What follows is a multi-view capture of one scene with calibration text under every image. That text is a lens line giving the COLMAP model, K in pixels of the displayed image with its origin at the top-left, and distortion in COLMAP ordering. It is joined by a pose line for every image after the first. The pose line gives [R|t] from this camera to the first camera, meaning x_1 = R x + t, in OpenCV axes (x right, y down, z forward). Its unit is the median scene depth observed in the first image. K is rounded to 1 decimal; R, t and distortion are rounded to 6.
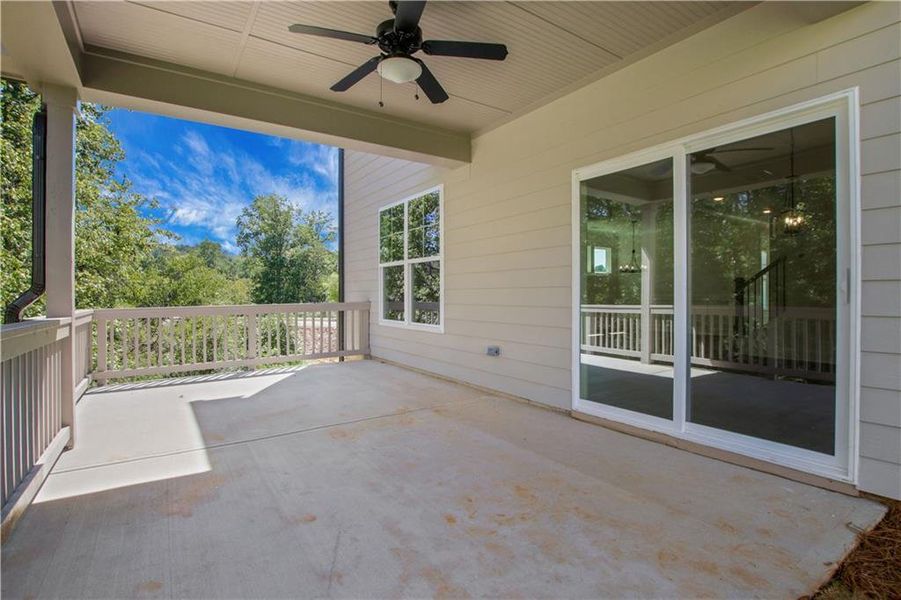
lens RADIAL K [[431.9, 0, 452.1], [0, 431.9, 290.9], [0, 0, 1]] dist [-0.035052, 0.005912]
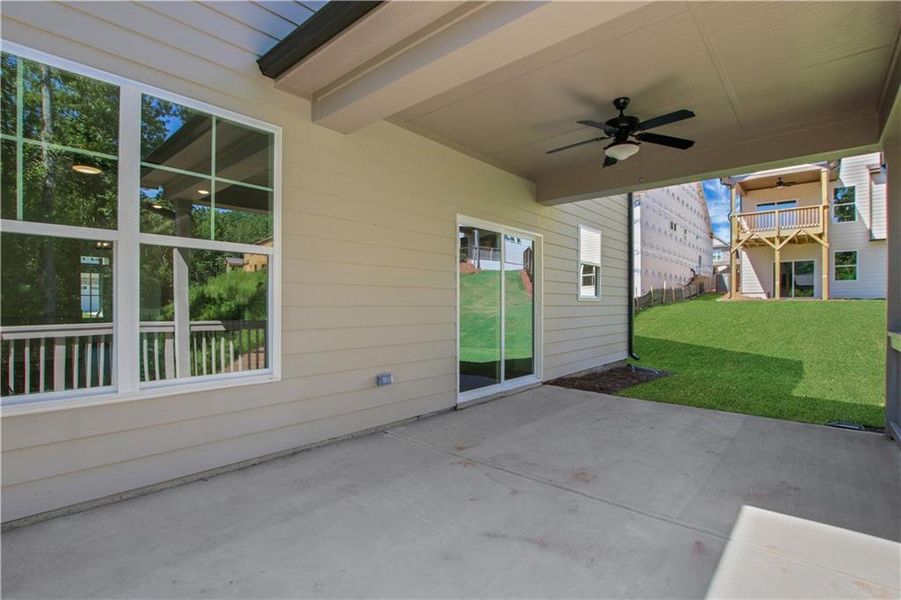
lens RADIAL K [[431.9, 0, 455.1], [0, 431.9, 303.1], [0, 0, 1]] dist [-0.035052, 0.005912]
pose [[-0.256363, 0.006019, 0.966562, -0.980890], [-0.015418, 0.999828, -0.010315, -0.004013], [-0.966458, -0.017547, -0.256226, 1.398413]]
